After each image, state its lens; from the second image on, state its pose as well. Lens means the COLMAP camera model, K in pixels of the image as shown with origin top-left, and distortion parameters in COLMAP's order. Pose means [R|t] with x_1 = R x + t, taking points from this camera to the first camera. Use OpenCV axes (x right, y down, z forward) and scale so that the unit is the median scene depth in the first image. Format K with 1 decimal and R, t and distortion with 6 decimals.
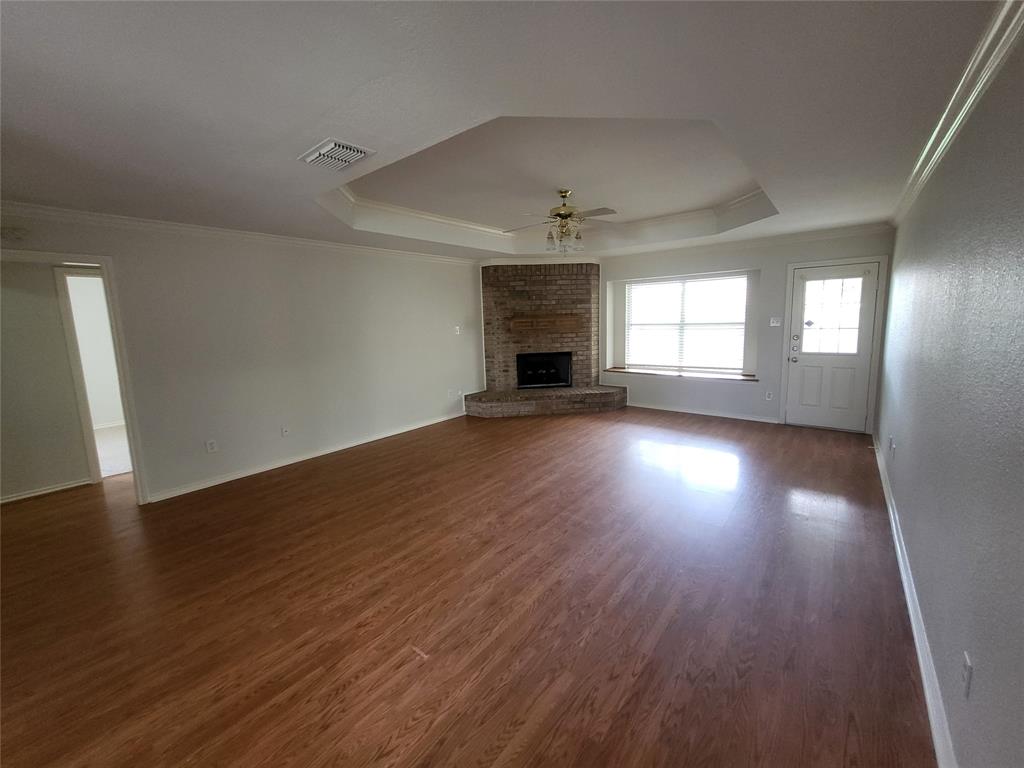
lens RADIAL K [[405.3, 0, 513.6], [0, 405.3, 371.4], [0, 0, 1]] dist [0.000792, -0.000069]
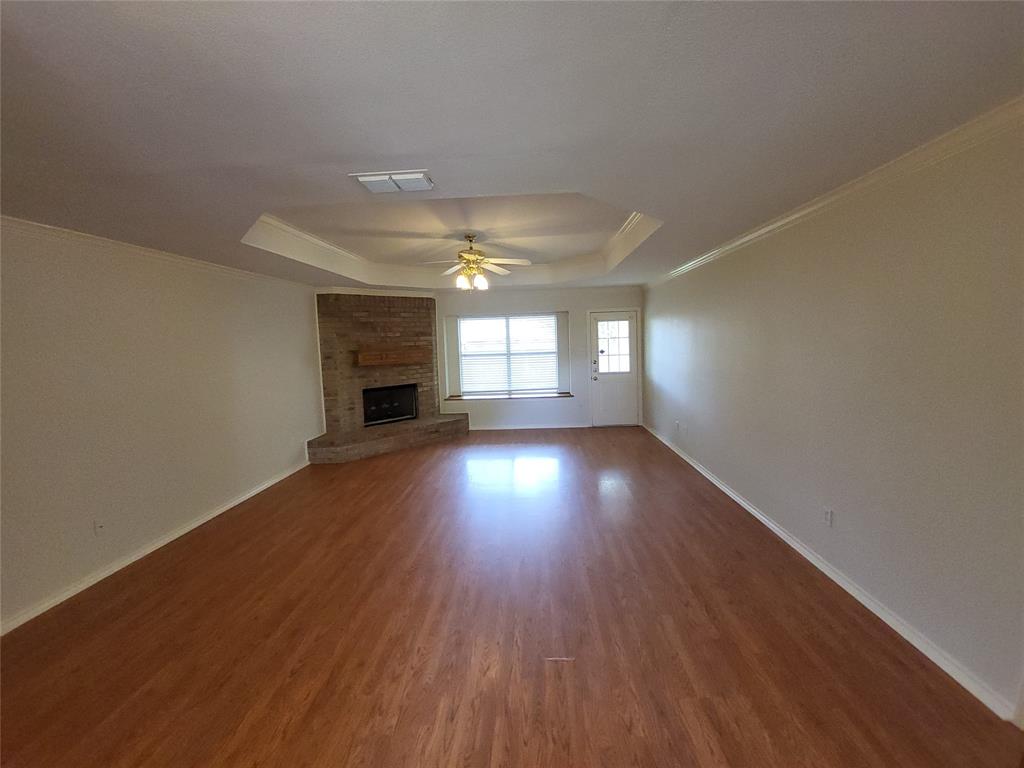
lens RADIAL K [[411.0, 0, 513.9], [0, 411.0, 373.8], [0, 0, 1]] dist [-0.002181, -0.000191]
pose [[0.803973, -0.046418, 0.592851, -0.276563], [0.088523, 0.995183, -0.042128, -0.008253], [-0.588040, 0.086351, 0.804209, 0.037967]]
